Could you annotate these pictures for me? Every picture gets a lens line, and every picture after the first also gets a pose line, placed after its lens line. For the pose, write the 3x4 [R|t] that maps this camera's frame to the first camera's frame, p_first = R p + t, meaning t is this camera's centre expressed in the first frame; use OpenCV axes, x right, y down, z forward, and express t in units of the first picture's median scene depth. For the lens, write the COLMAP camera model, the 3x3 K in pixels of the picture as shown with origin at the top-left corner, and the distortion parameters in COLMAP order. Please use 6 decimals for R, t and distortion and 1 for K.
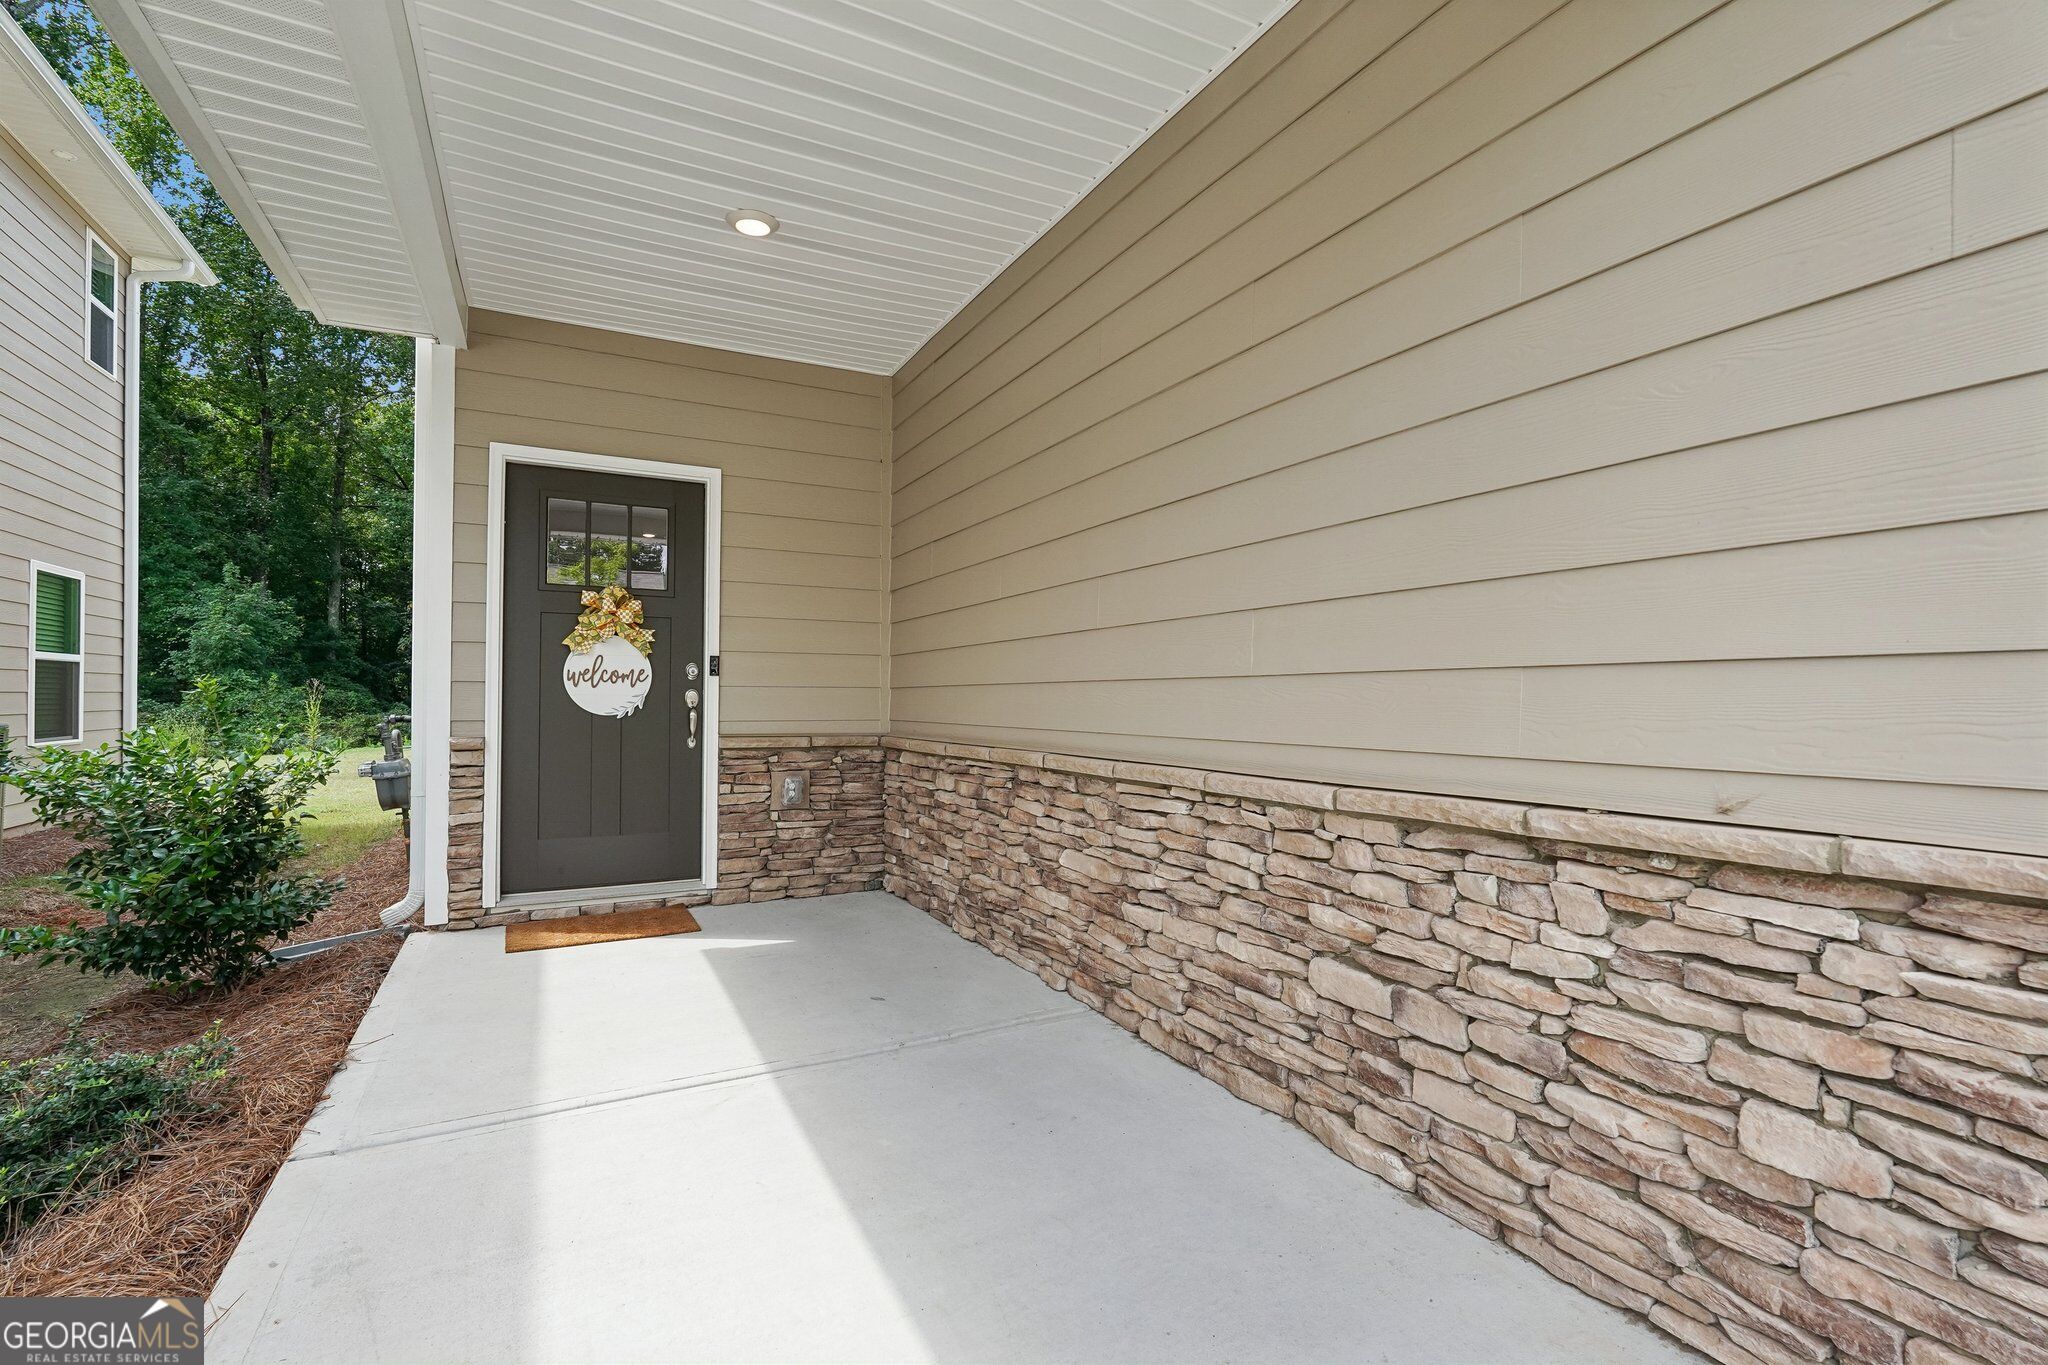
lens RADIAL K [[909.5, 0, 1021.1], [0, 909.5, 685.4], [0, 0, 1]] dist [-0.012589, 0.006445]
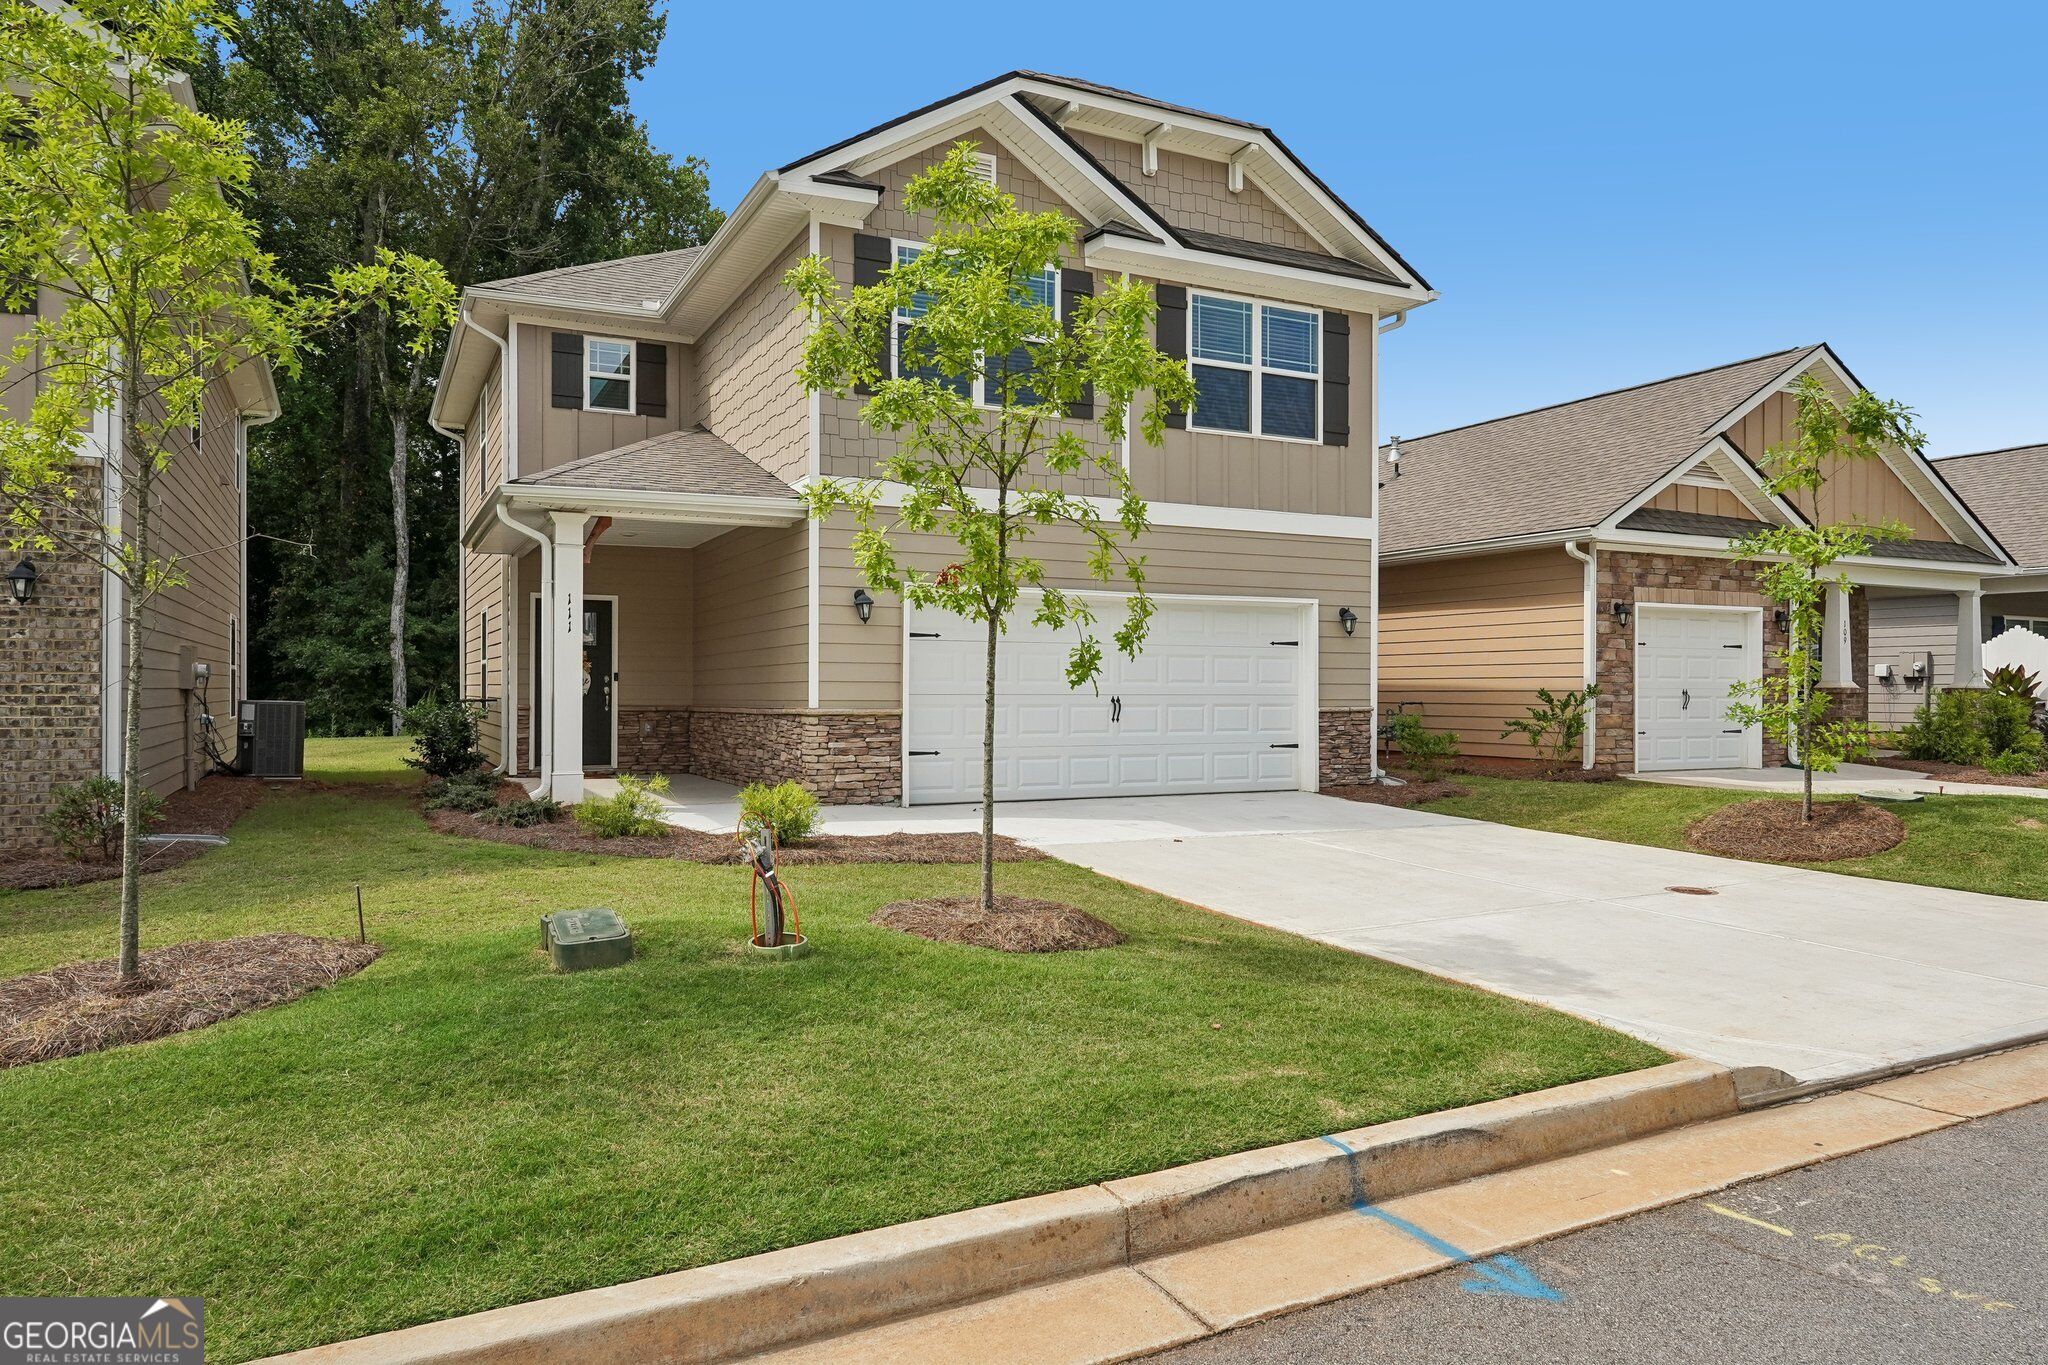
lens RADIAL K [[1316.6, 0, 1026.5], [0, 1316.6, 683.8], [0, 0, 1]] dist [-0.004664, -0.000233]
pose [[0.999947, -0.003923, -0.009470, 0.783264], [0.003972, 0.999979, 0.005129, -0.016160], [0.009450, -0.005166, 0.999942, -2.476152]]
